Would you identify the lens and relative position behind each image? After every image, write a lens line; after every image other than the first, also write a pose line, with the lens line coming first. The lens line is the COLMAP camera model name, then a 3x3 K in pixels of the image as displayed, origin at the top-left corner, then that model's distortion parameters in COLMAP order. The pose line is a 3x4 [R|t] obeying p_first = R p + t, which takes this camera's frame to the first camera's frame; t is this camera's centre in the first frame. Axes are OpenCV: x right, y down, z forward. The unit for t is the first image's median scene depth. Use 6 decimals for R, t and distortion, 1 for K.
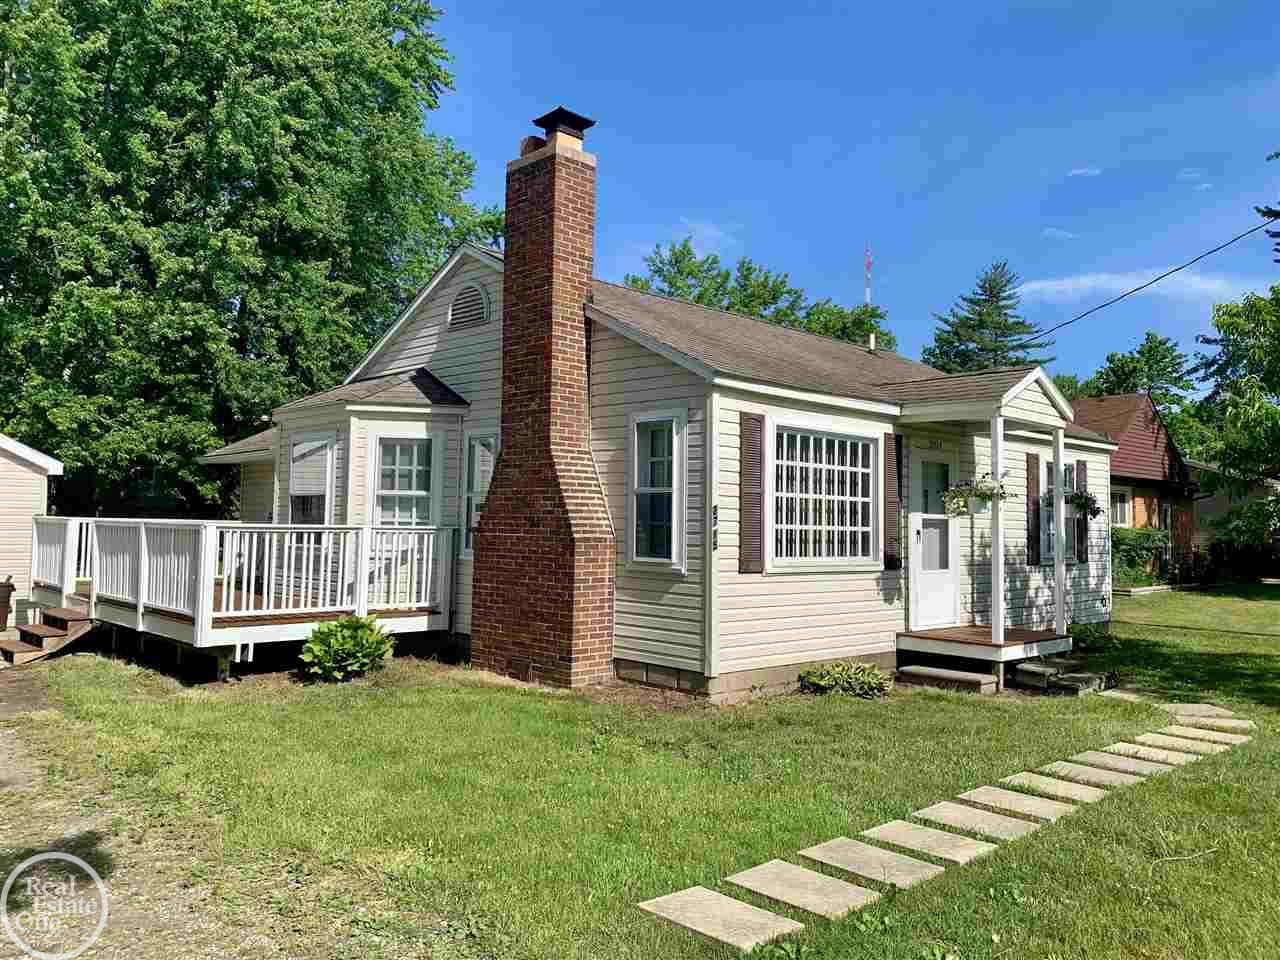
lens RADIAL K [[986.0, 0, 640.9], [0, 986.0, 452.9], [0, 0, 1]] dist [0.124133, -0.172402]
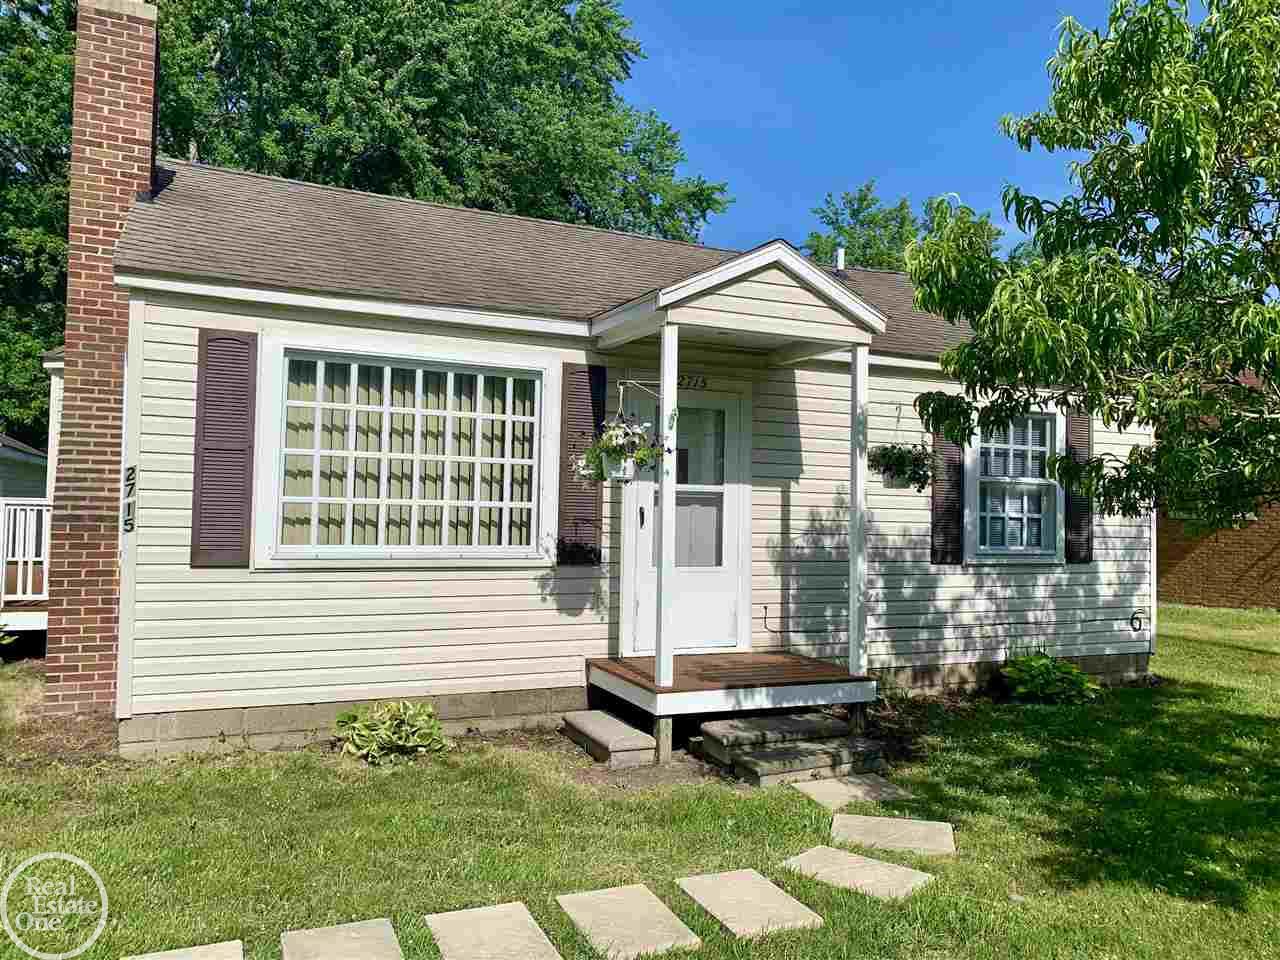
lens RADIAL K [[986.0, 0, 640.9], [0, 986.0, 452.9], [0, 0, 1]] dist [0.124133, -0.172402]
pose [[0.941669, -0.016155, -0.336151, 0.520231], [0.019416, 0.999791, 0.006343, 0.038057], [0.335979, -0.012500, 0.941787, 0.384187]]
